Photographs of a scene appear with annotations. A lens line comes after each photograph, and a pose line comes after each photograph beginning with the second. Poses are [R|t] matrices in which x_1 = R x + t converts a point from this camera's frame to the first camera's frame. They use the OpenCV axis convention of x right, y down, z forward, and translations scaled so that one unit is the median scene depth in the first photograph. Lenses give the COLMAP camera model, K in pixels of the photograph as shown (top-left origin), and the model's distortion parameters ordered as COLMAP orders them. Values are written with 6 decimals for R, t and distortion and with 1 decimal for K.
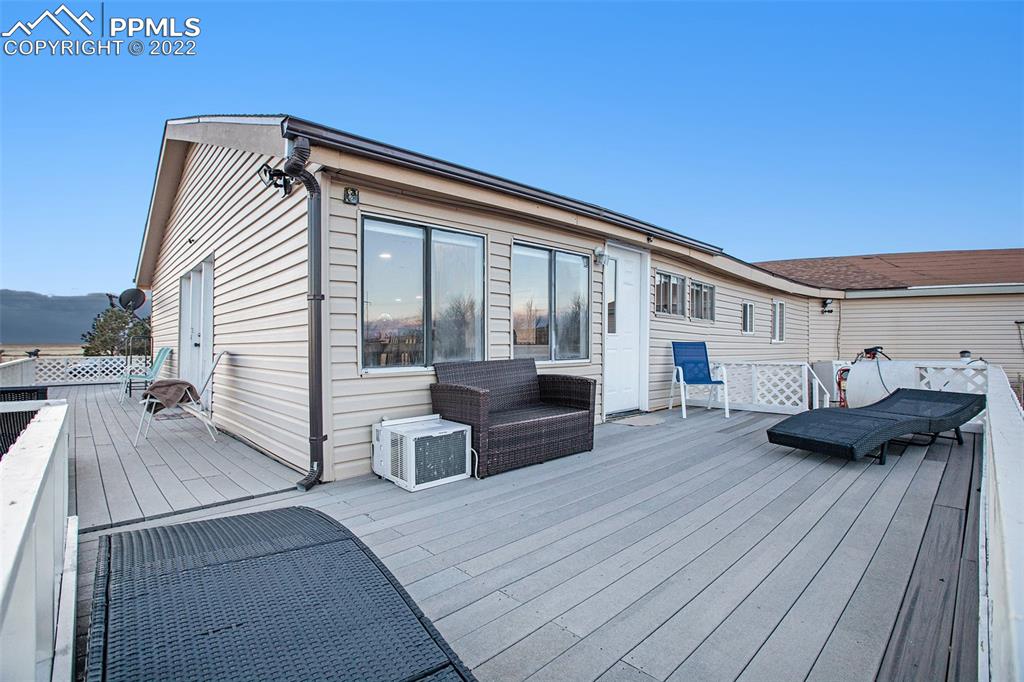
lens RADIAL K [[461.9, 0, 507.9], [0, 461.9, 335.1], [0, 0, 1]] dist [-0.019296, 0.000786]
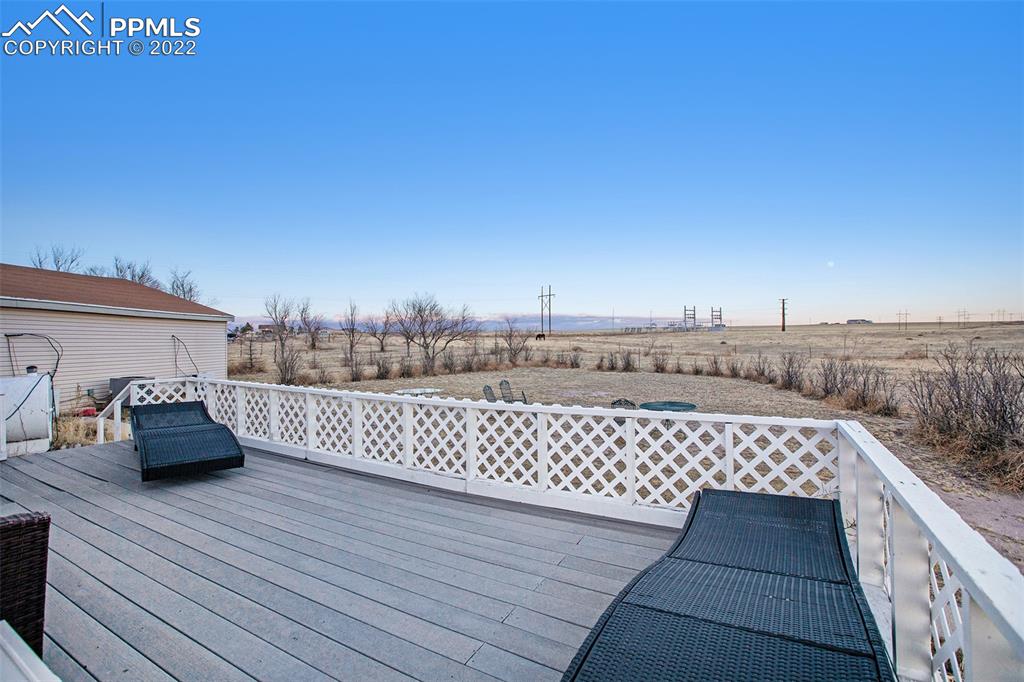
lens RADIAL K [[461.9, 0, 507.9], [0, 461.9, 335.1], [0, 0, 1]] dist [-0.019296, 0.000786]
pose [[-0.274164, 0.026176, 0.961327, -0.655201], [-0.006931, 0.999550, -0.029194, -0.032271], [-0.961658, -0.014667, -0.273859, 0.820719]]
